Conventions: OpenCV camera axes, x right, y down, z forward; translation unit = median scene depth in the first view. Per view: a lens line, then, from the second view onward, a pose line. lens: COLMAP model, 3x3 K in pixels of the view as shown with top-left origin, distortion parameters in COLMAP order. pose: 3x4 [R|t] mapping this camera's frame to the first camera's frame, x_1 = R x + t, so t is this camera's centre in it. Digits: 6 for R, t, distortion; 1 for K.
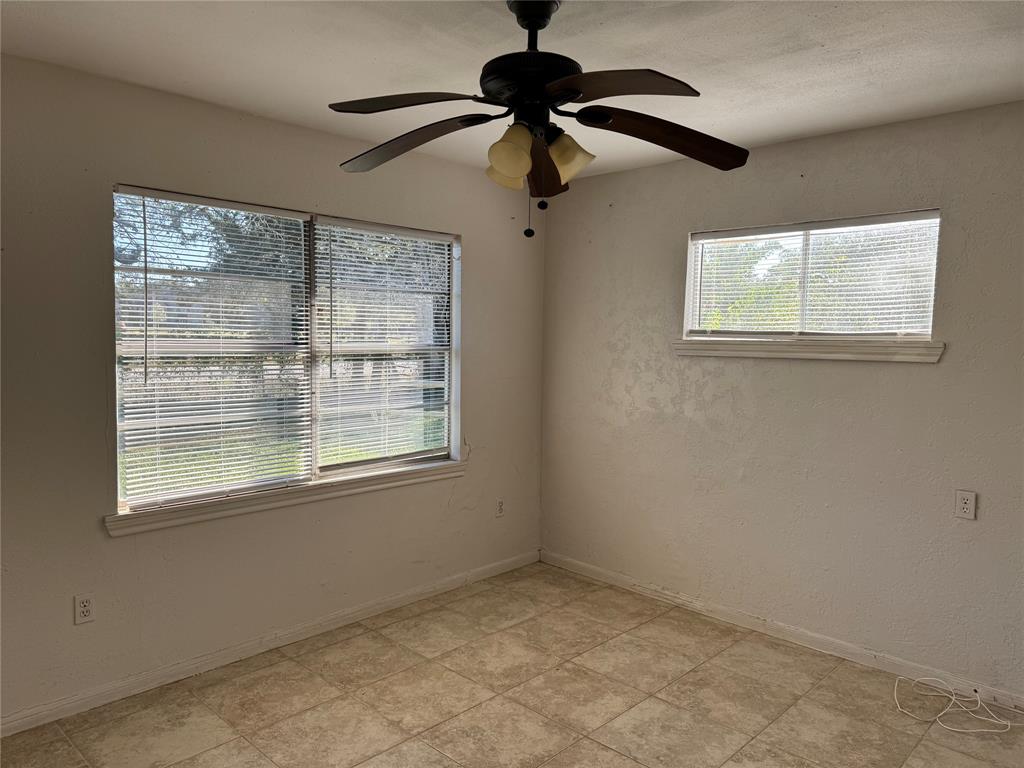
lens RADIAL K [[728.5, 0, 517.0], [0, 728.5, 383.1], [0, 0, 1]] dist [0.068914, 0.001092]
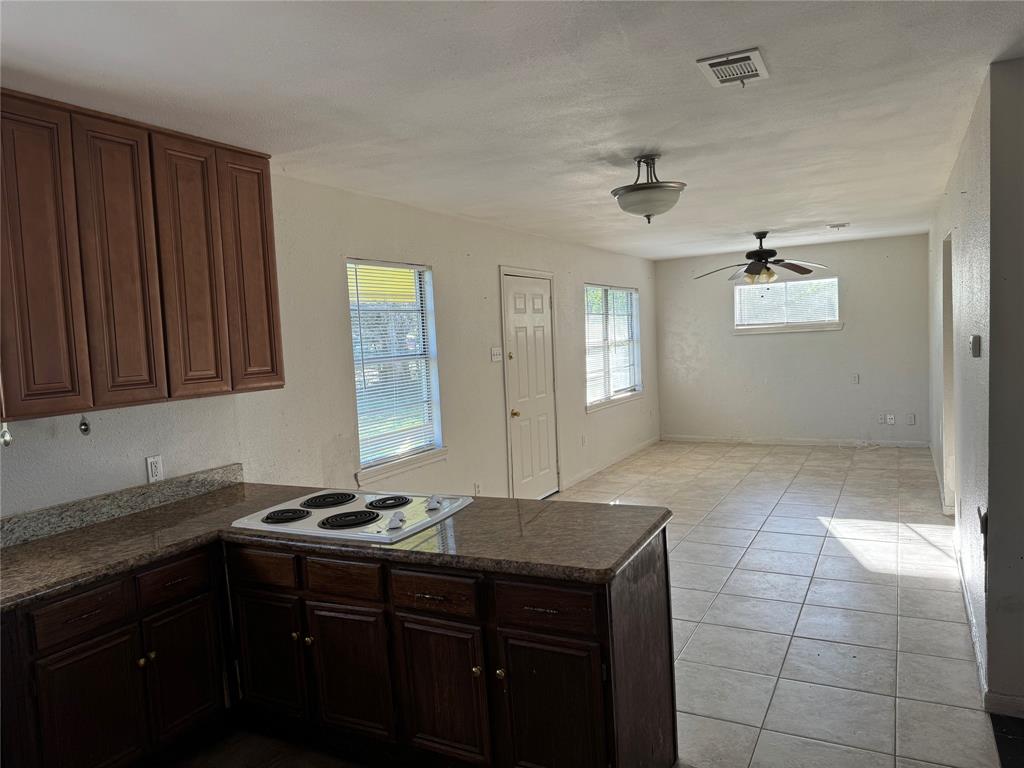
lens RADIAL K [[728.5, 0, 510.1], [0, 728.5, 383.1], [0, 0, 1]] dist [0.068914, 0.001092]
pose [[0.961170, -0.083903, 0.262891, -1.118715], [0.084445, 0.996385, 0.009255, 0.032418], [-0.262718, 0.013305, 0.964781, -1.094707]]
